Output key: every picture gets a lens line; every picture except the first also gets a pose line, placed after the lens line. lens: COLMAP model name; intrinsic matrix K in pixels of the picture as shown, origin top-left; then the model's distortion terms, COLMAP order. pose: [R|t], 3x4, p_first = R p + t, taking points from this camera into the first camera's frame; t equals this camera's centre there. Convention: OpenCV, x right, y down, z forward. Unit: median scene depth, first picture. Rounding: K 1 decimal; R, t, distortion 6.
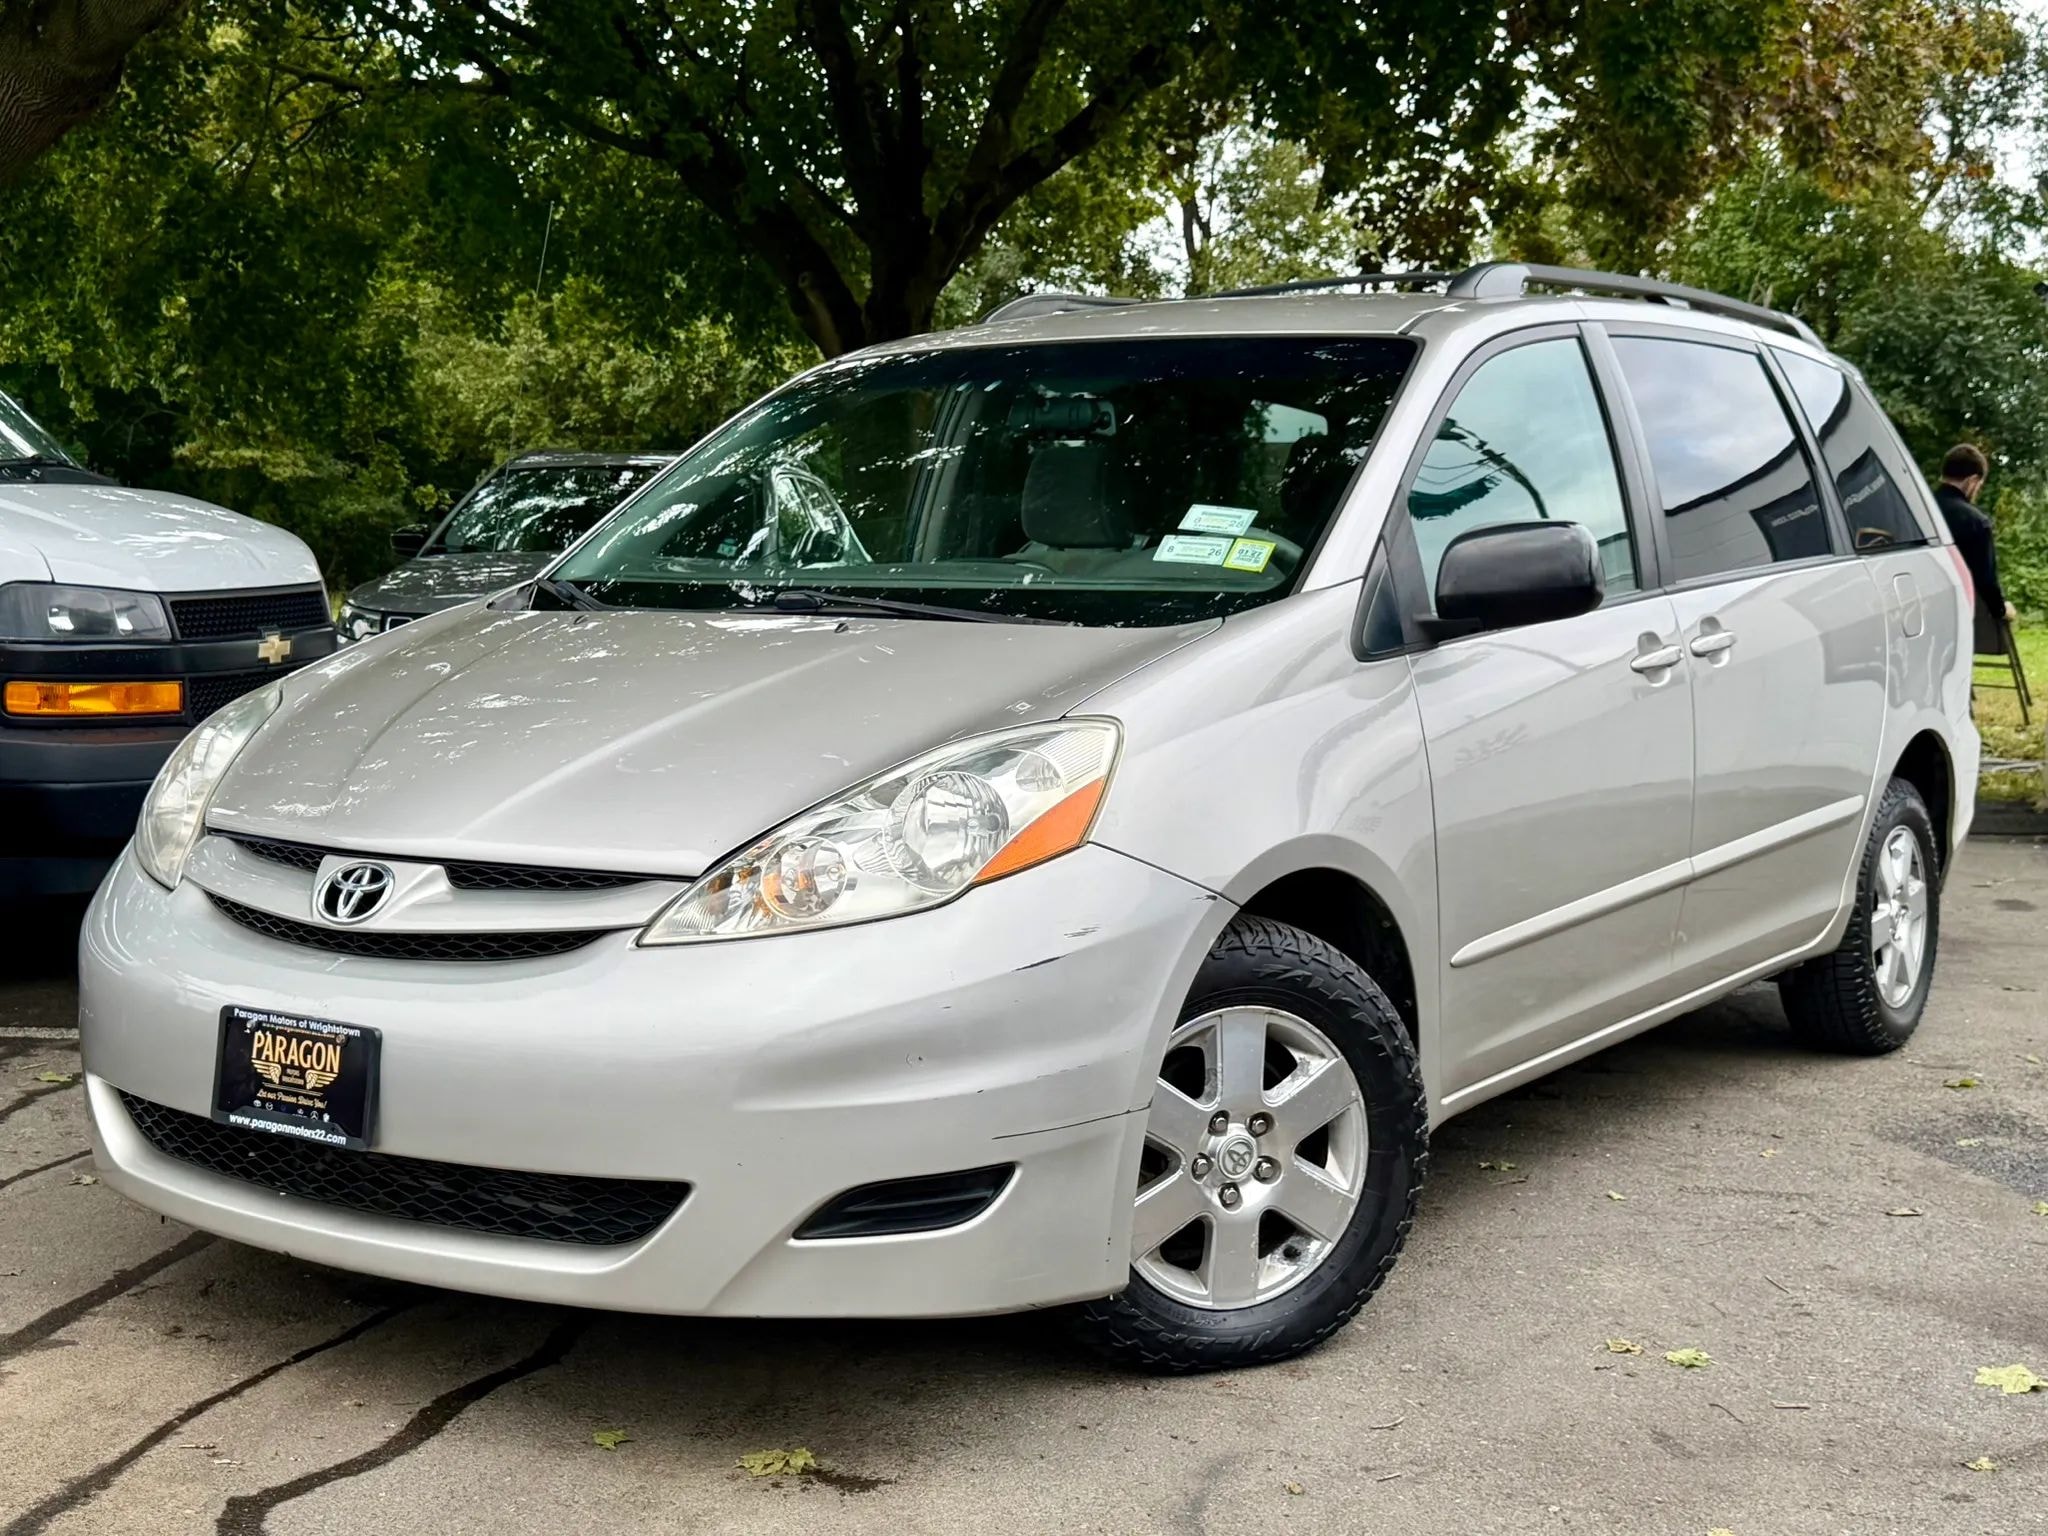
lens RADIAL K [[2531.0, 0, 1026.9], [0, 2531.0, 776.7], [0, 0, 1]] dist [0.200608, -0.472210]
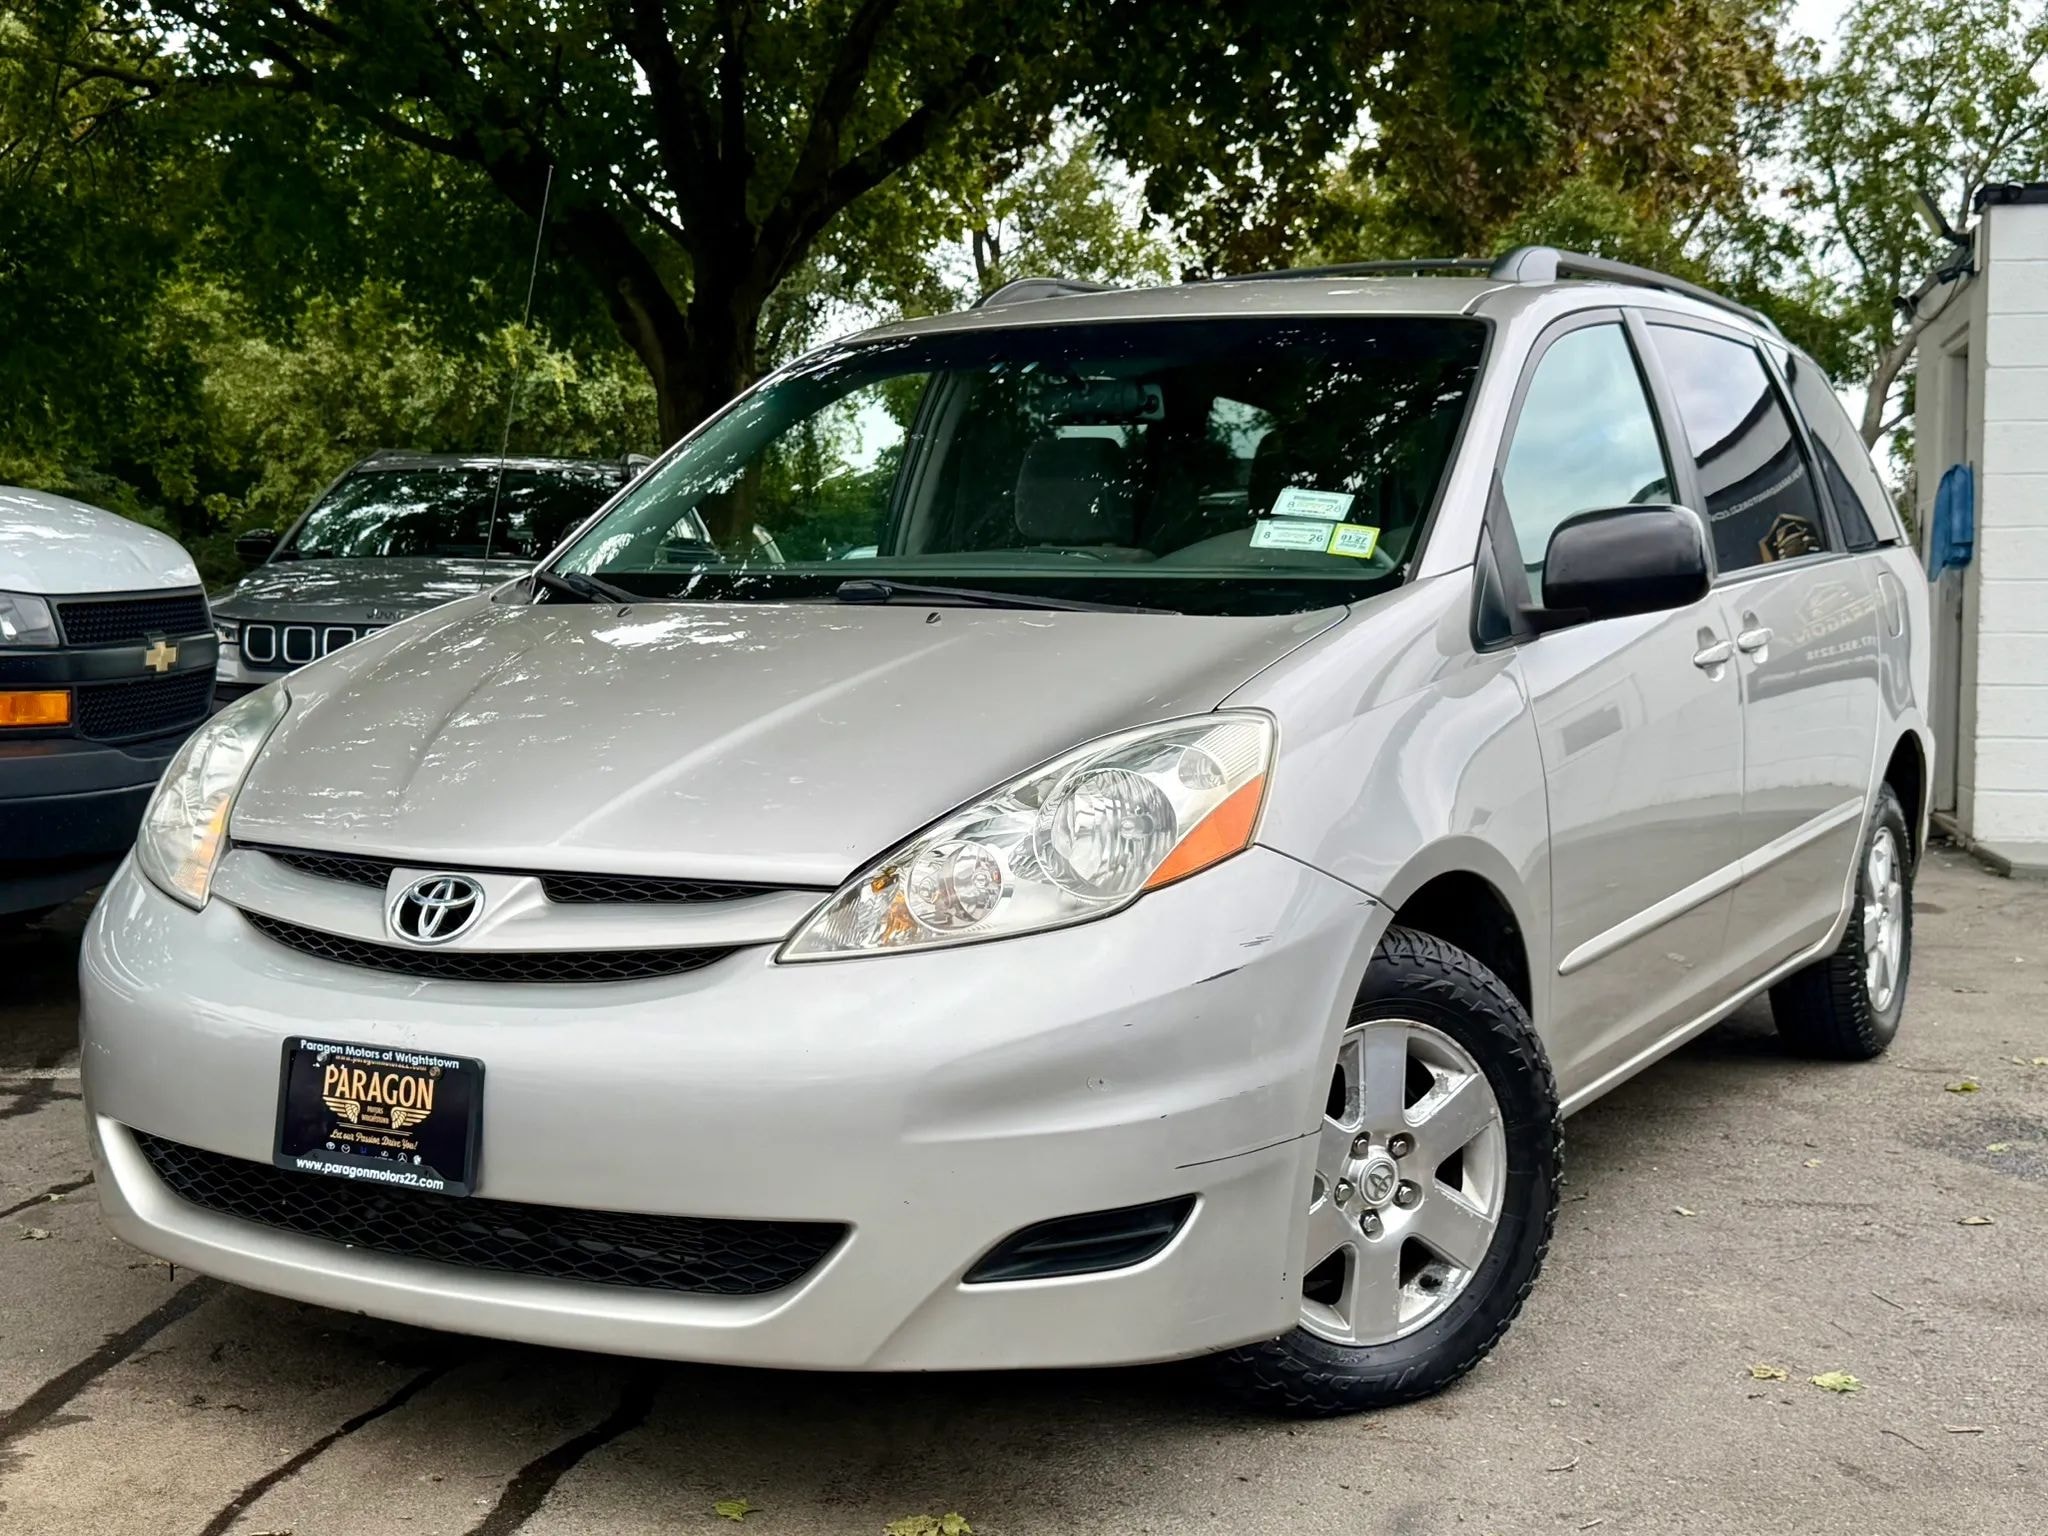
lens RADIAL K [[2516.2, 0, 1024.0], [0, 2516.2, 768.0], [0, 0, 1]] dist [0.211633, -0.508982]
pose [[0.995265, -0.007284, 0.096928, -0.124969], [0.008368, 0.999907, -0.010781, 0.006151], [-0.096841, 0.011541, 0.995233, 0.077070]]
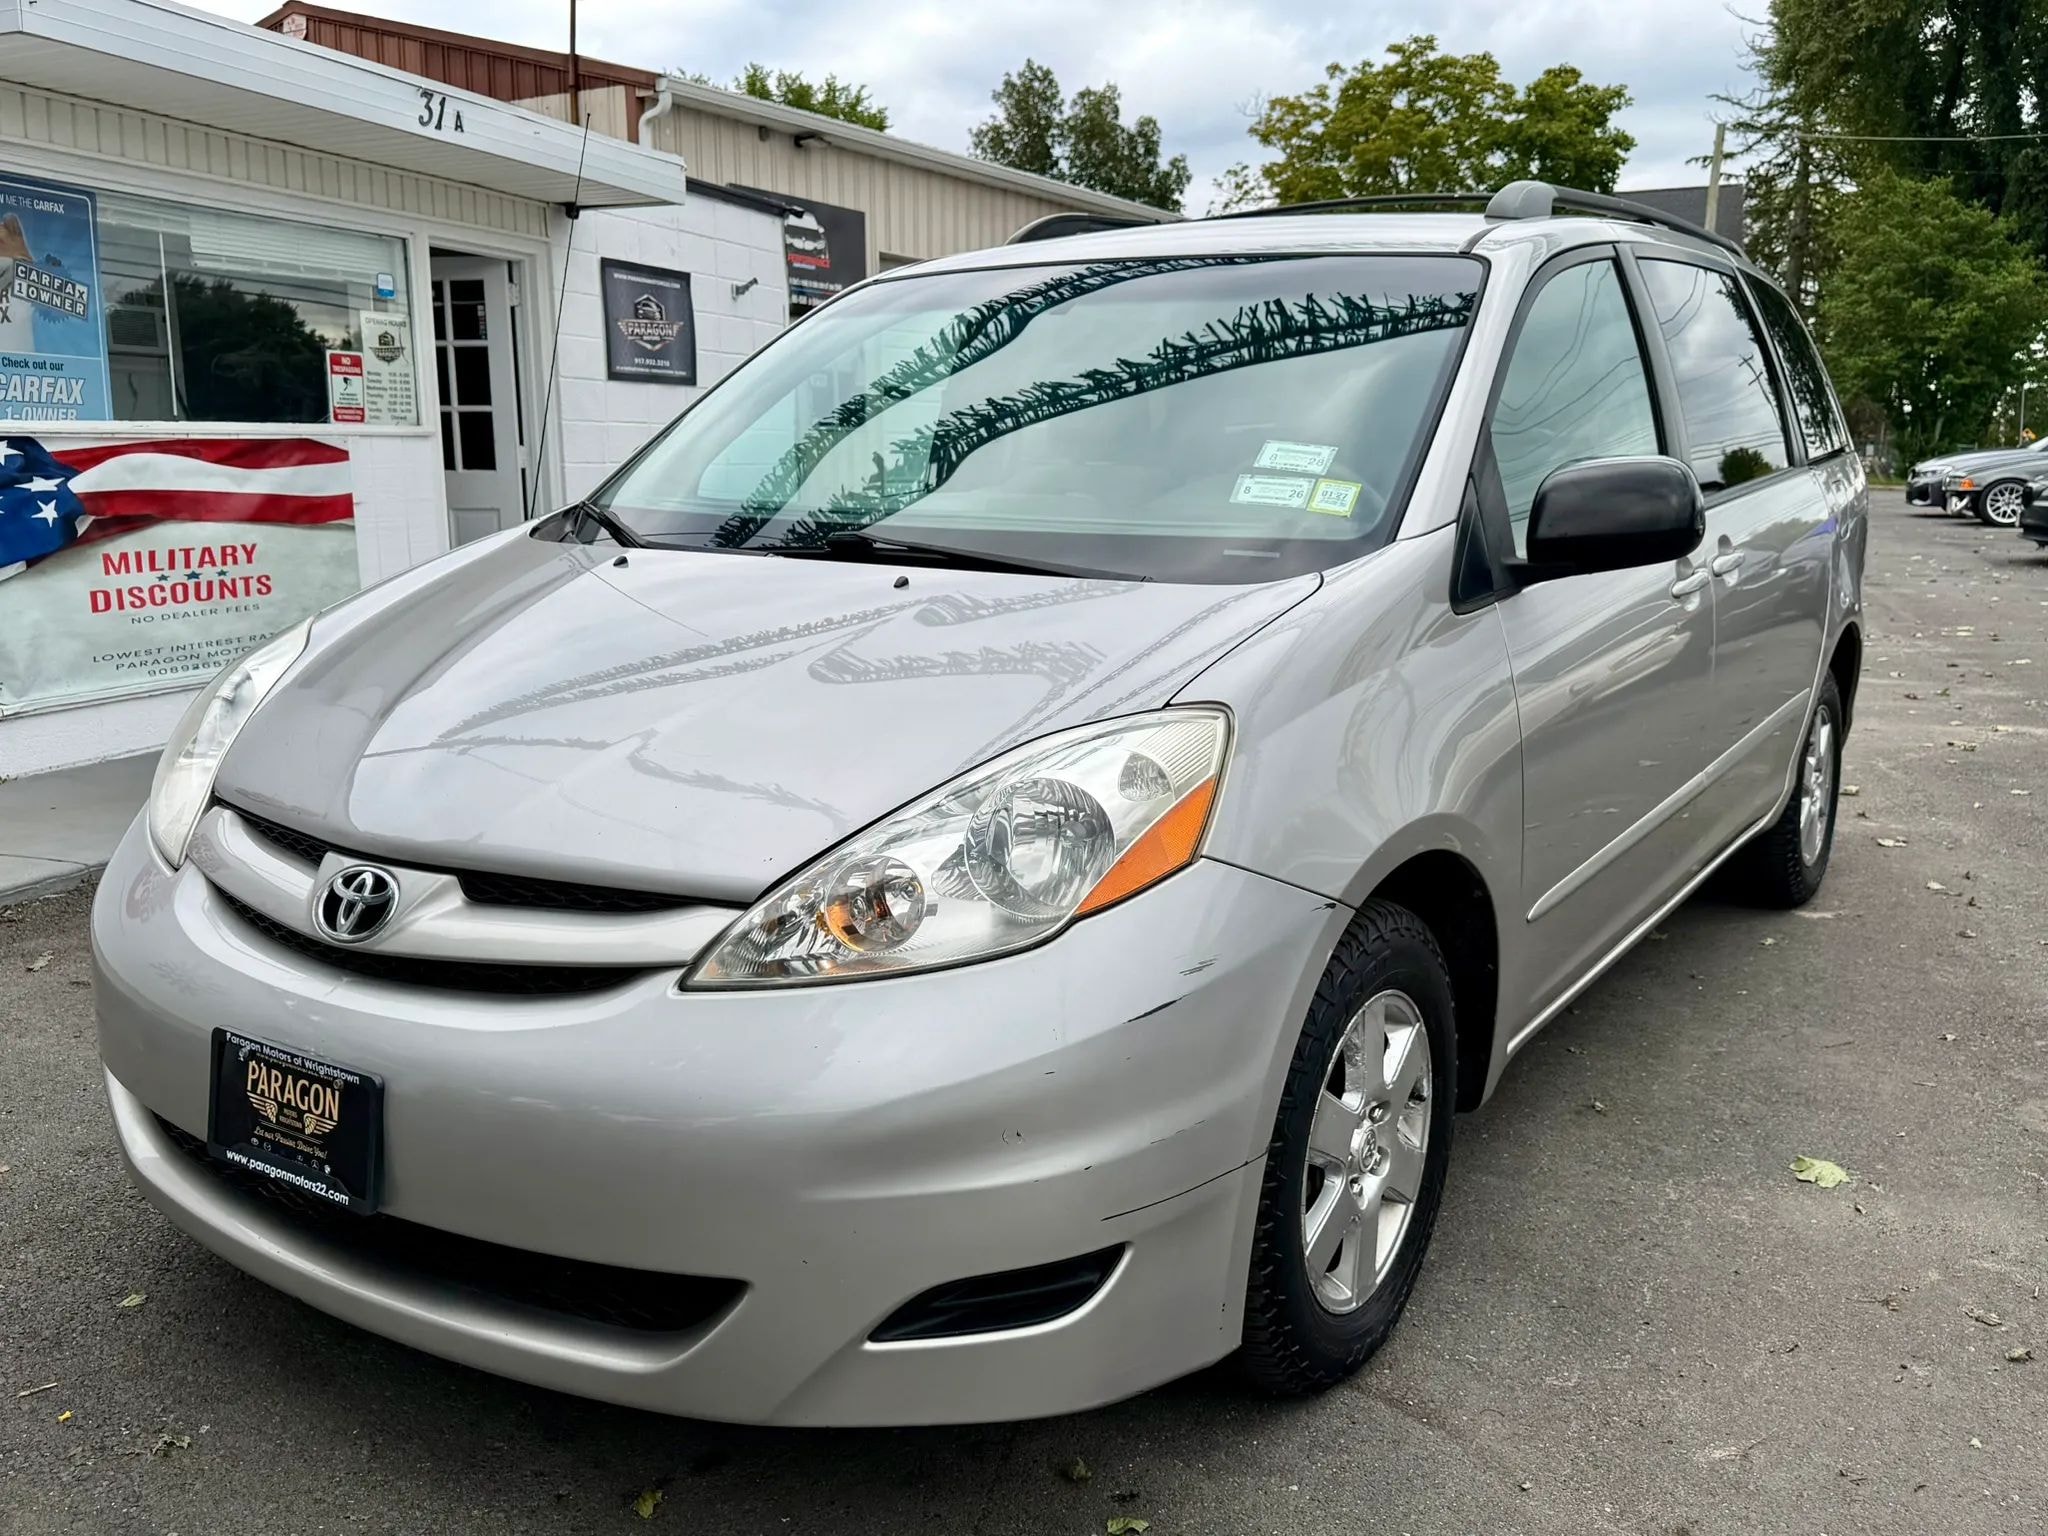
lens RADIAL K [[1768.3, 0, 1024.0], [0, 1768.3, 768.0], [0, 0, 1]] dist [0.127152, -0.195474]
pose [[0.999604, -0.003866, 0.027857, -0.044773], [0.000895, 0.994379, 0.105878, -0.057197], [-0.028110, -0.105812, 0.993989, 0.339031]]
